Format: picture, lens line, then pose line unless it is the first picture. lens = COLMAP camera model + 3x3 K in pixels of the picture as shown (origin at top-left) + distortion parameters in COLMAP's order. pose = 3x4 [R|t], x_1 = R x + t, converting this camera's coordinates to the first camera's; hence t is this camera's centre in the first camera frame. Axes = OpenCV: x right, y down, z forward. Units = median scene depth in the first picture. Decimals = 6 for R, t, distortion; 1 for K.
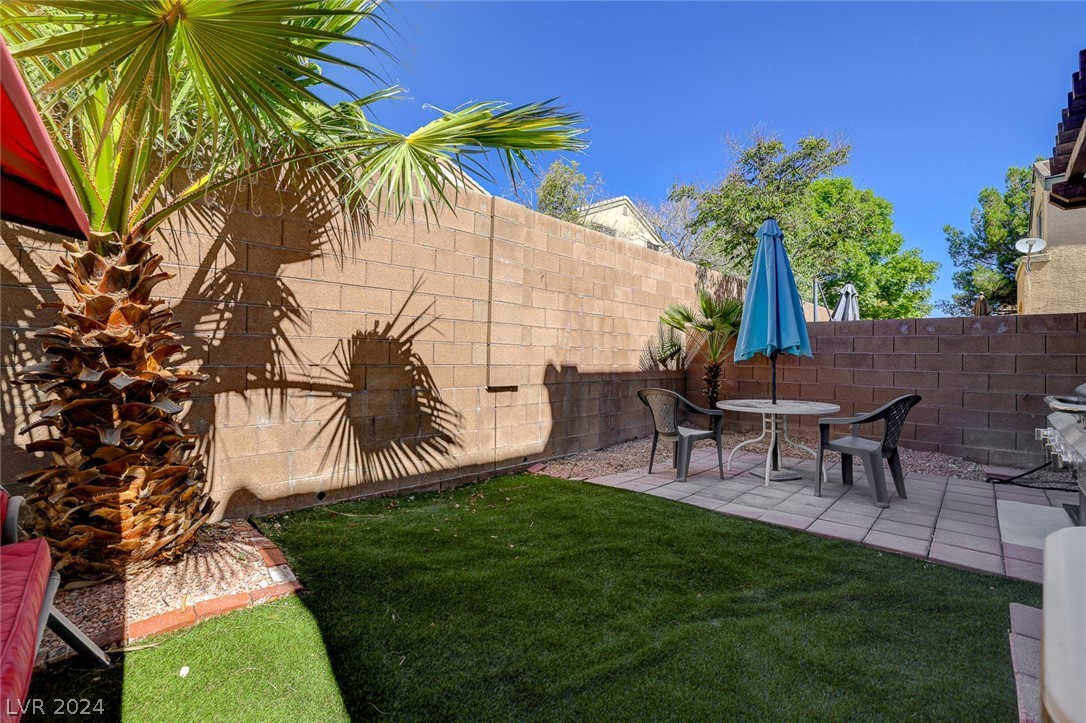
lens RADIAL K [[473.7, 0, 544.9], [0, 473.7, 357.3], [0, 0, 1]] dist [-0.029665, 0.010111]
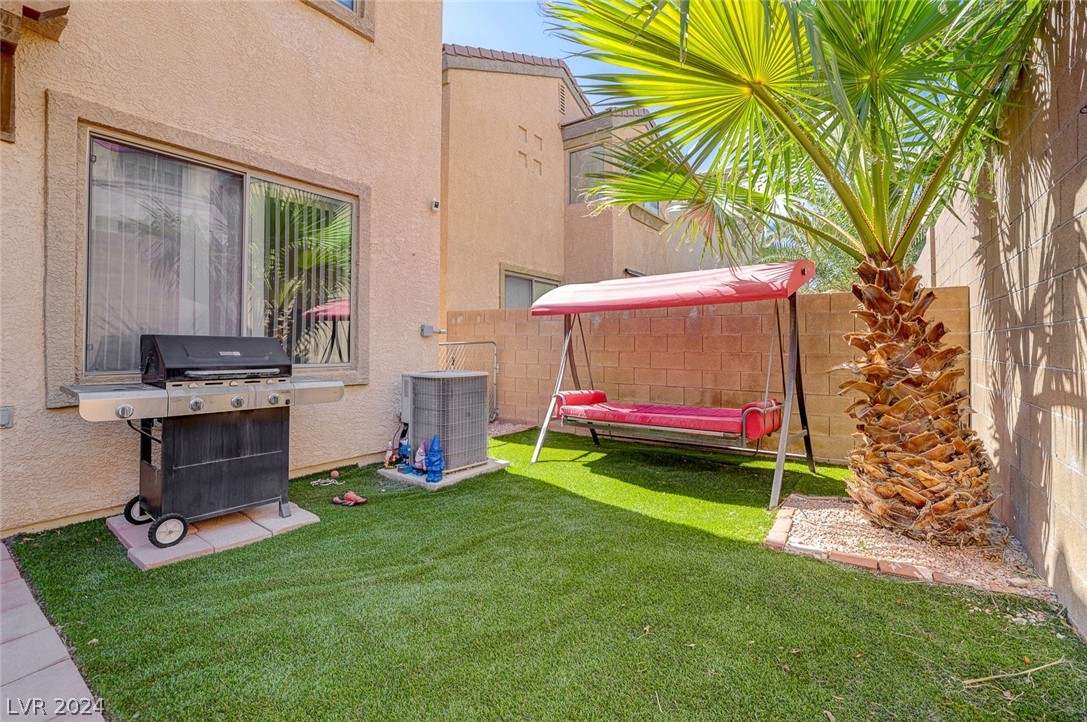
lens RADIAL K [[474.1, 0, 523.8], [0, 474.1, 344.8], [0, 0, 1]] dist [-0.029665, 0.010111]
pose [[-0.990794, -0.014758, -0.134570, 0.158020], [-0.013795, 0.999872, -0.008088, 0.001973], [0.134672, -0.006157, -0.990871, 1.294416]]
